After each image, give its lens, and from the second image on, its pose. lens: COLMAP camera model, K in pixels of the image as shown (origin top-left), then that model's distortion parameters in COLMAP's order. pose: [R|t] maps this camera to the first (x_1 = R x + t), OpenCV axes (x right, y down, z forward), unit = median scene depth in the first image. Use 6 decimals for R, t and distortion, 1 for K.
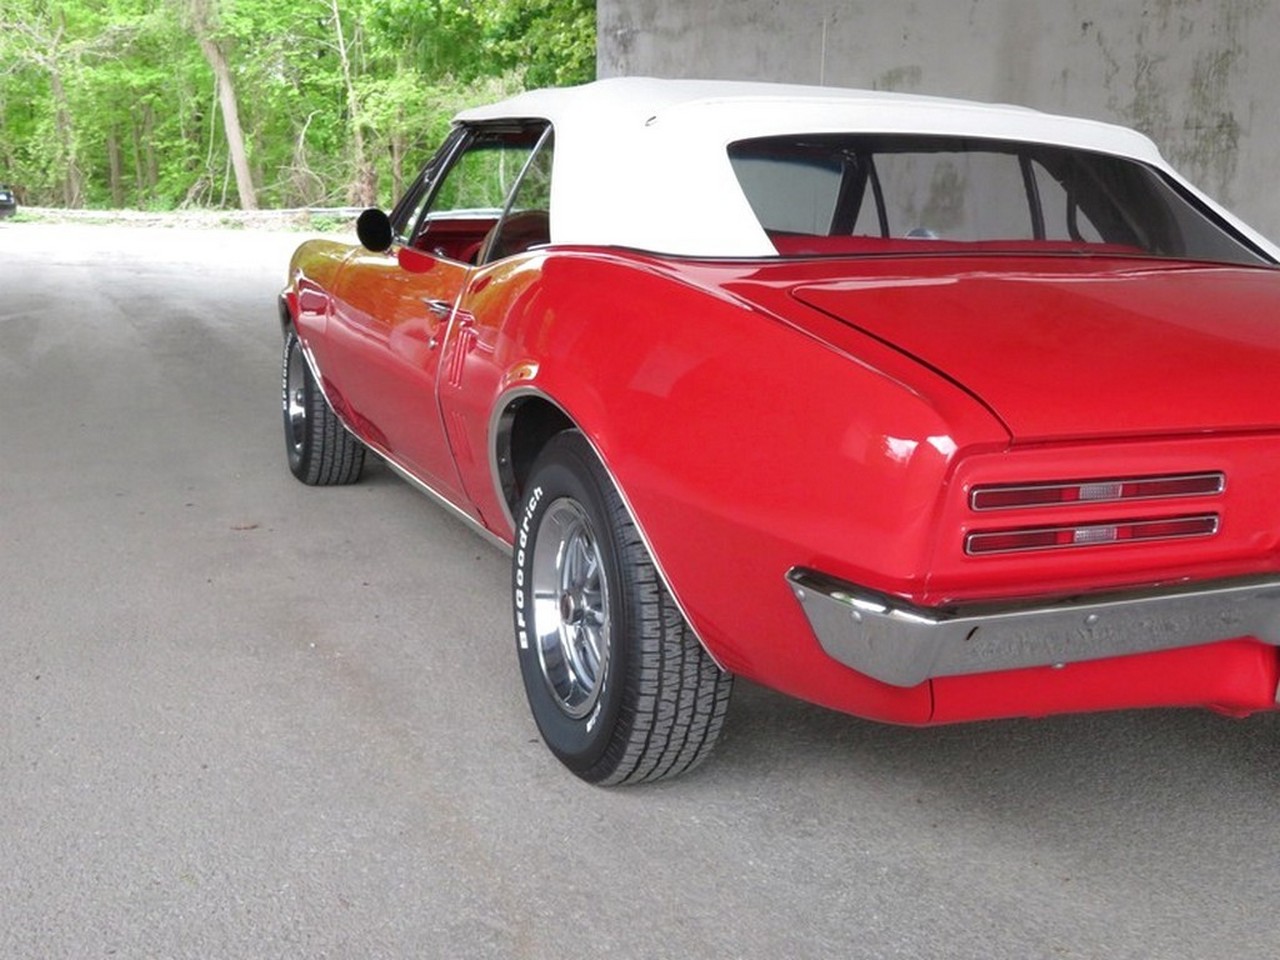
lens RADIAL K [[1432.5, 0, 632.2], [0, 1432.5, 480.1], [0, 0, 1]] dist [-0.002725, 0.000000]
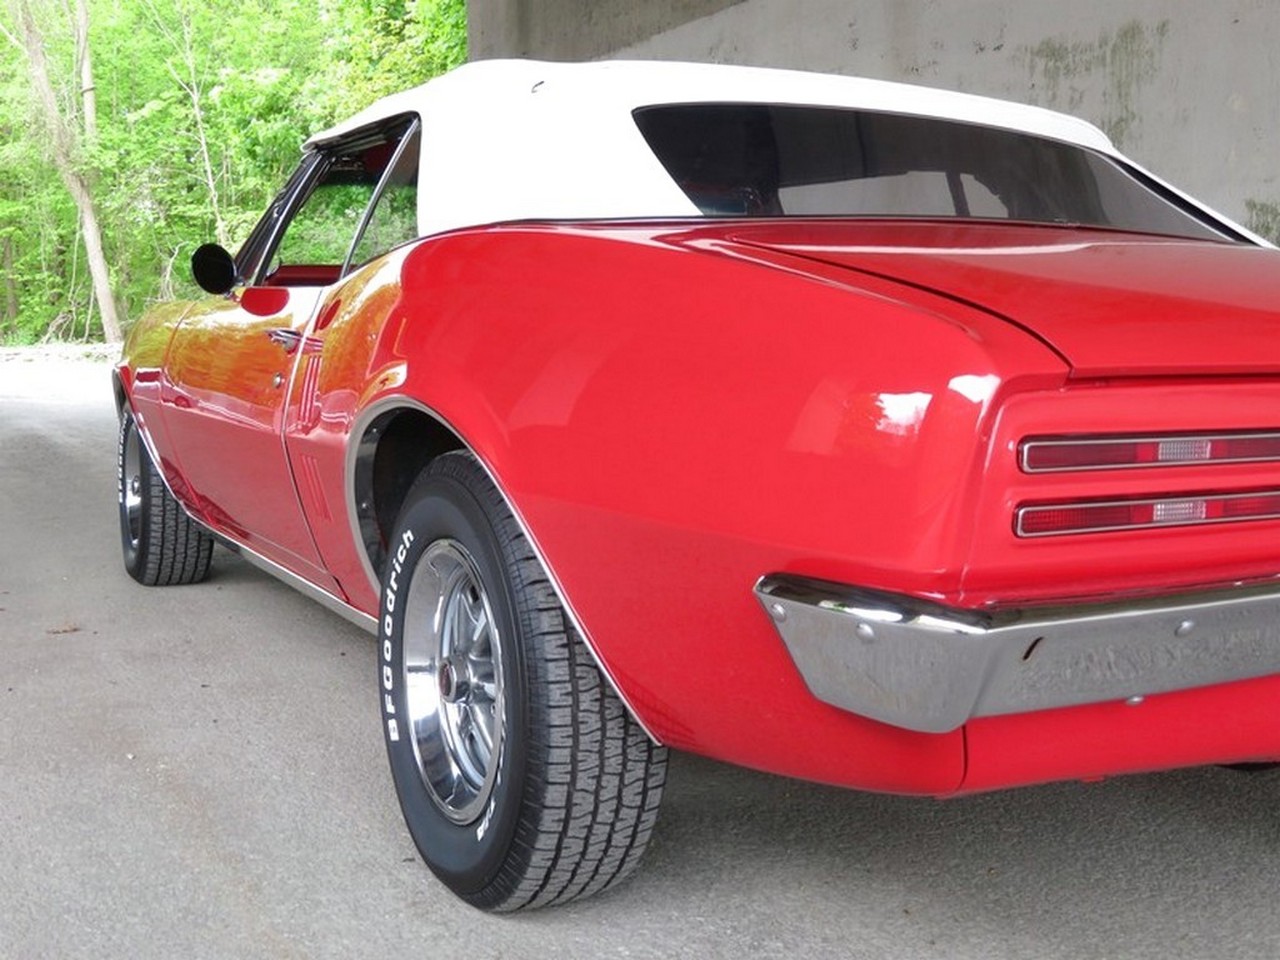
lens RADIAL K [[1432.5, 0, 637.2], [0, 1432.5, 473.2], [0, 0, 1]] dist [-0.002725, 0.000000]
pose [[0.995838, -0.024855, 0.087681, -0.006909], [0.033140, 0.994989, -0.094329, 0.043410], [-0.084897, 0.096843, 0.991672, 0.169466]]
